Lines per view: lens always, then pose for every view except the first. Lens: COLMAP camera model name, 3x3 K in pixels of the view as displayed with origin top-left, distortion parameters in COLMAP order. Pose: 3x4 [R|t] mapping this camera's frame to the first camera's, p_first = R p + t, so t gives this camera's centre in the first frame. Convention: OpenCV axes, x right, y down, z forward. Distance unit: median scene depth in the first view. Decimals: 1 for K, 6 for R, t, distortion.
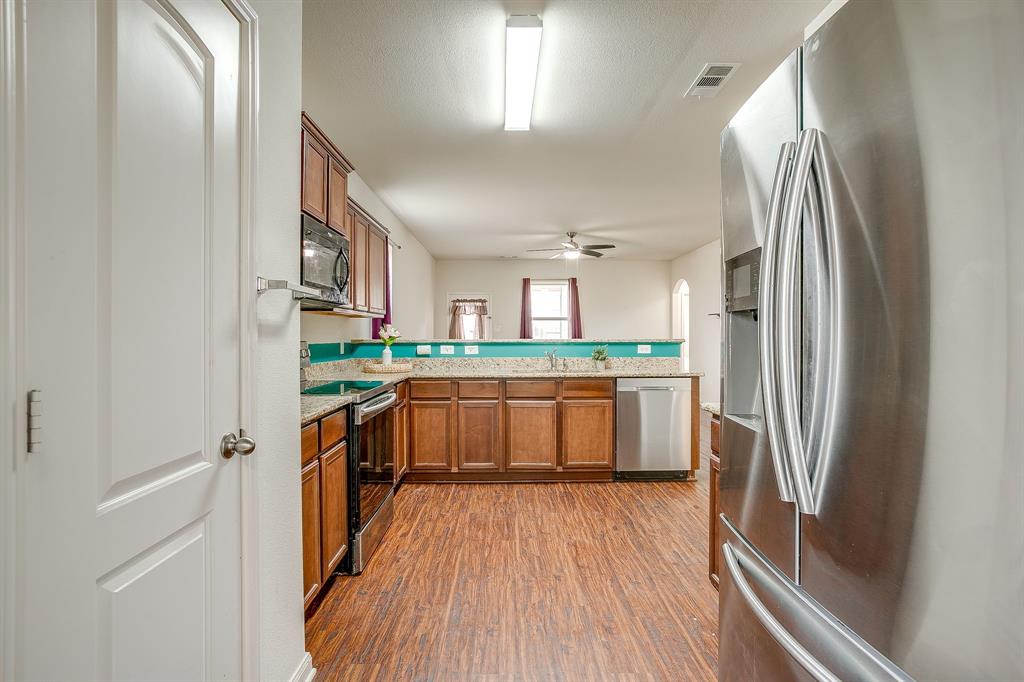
lens RADIAL K [[489.8, 0, 513.4], [0, 489.8, 338.1], [0, 0, 1]] dist [-0.011171, 0.000986]
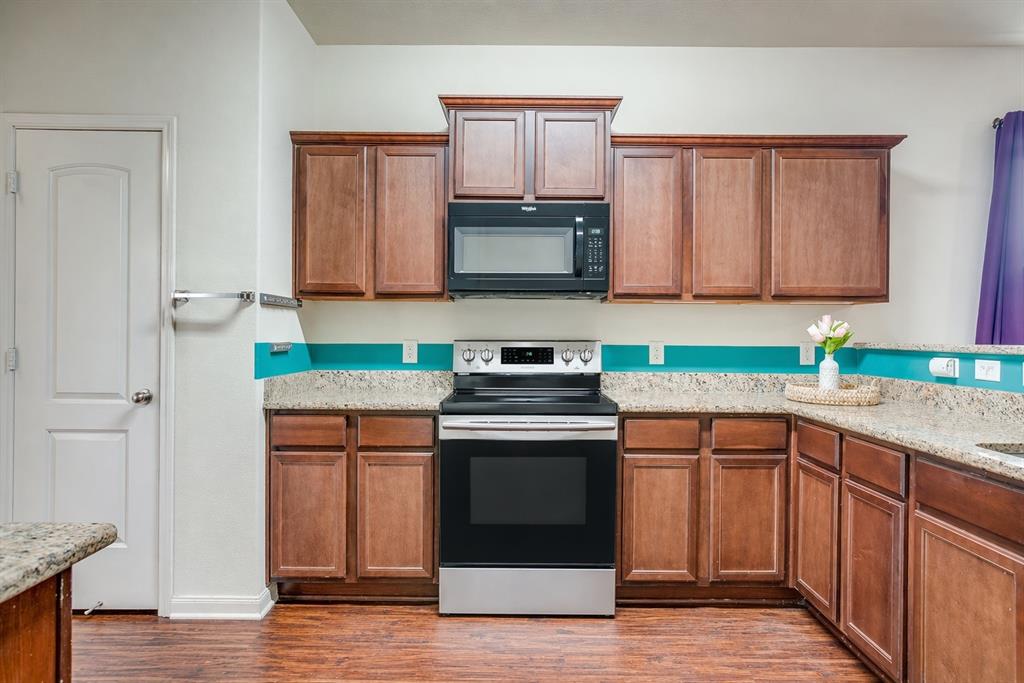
lens RADIAL K [[570.3, 0, 510.0], [0, 570.3, 343.2], [0, 0, 1]] dist [-0.004680, 0.000544]
pose [[-0.003192, 0.007490, -0.999967, 0.411002], [-0.012530, 0.999893, 0.007529, 0.002453], [0.999916, 0.012554, -0.003098, 0.685626]]
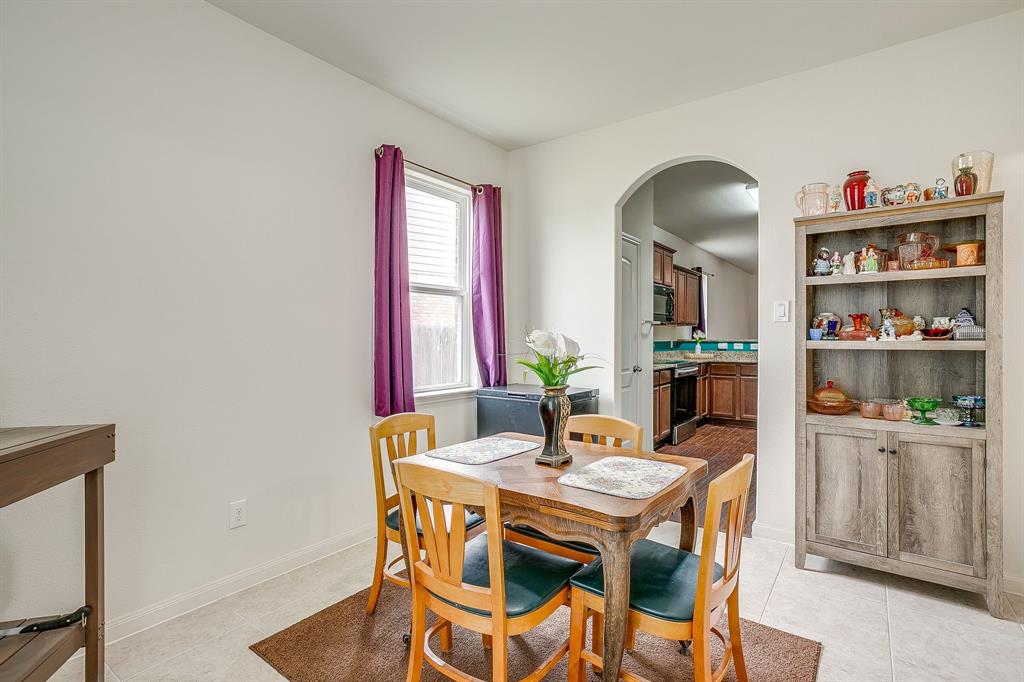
lens RADIAL K [[489.8, 0, 517.0], [0, 489.8, 342.2], [0, 0, 1]] dist [-0.011171, 0.000986]
pose [[0.792373, 0.007346, -0.609992, 0.293373], [-0.001872, 0.999952, 0.009611, -0.002283], [0.610034, -0.006473, 0.792349, -0.759743]]
